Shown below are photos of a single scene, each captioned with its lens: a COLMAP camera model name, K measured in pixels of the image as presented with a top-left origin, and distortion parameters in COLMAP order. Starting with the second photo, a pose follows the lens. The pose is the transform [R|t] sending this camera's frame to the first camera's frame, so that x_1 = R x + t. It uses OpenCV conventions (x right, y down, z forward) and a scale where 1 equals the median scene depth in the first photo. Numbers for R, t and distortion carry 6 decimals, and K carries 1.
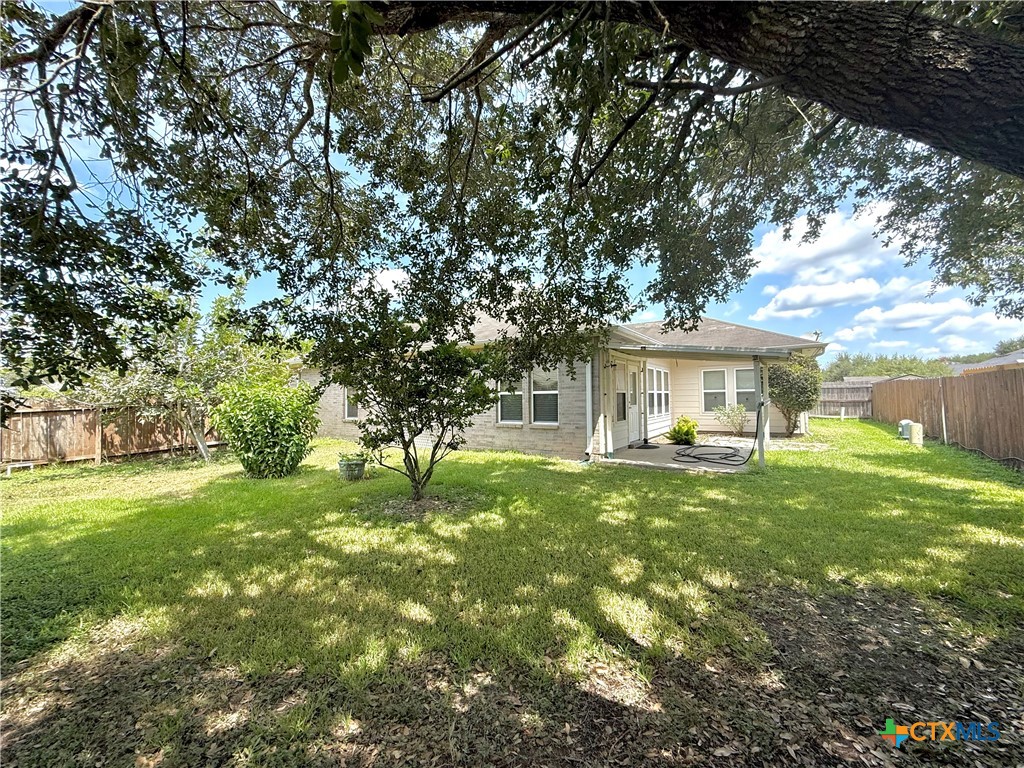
lens RADIAL K [[406.6, 0, 510.7], [0, 406.6, 386.8], [0, 0, 1]] dist [0.001333, -0.000239]
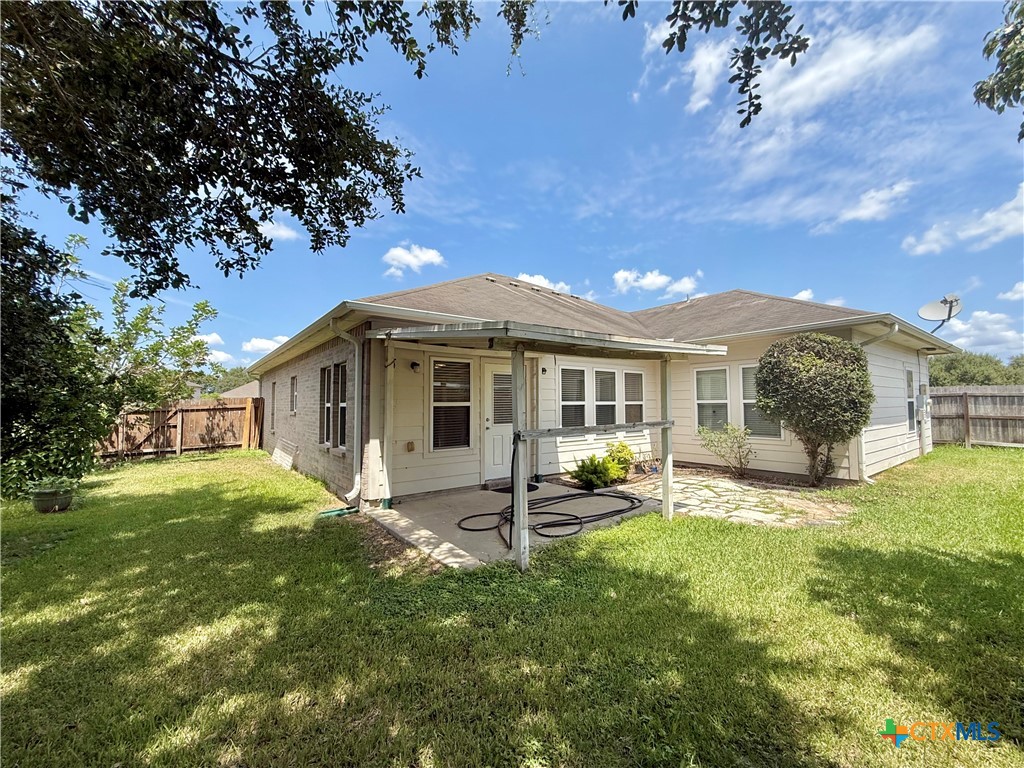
lens RADIAL K [[406.6, 0, 510.7], [0, 406.6, 386.8], [0, 0, 1]] dist [0.001333, -0.000239]
pose [[0.943363, -0.007637, -0.331675, 0.473683], [0.001570, 0.999827, -0.018554, -0.001590], [0.331759, 0.016982, 0.943211, 0.334552]]
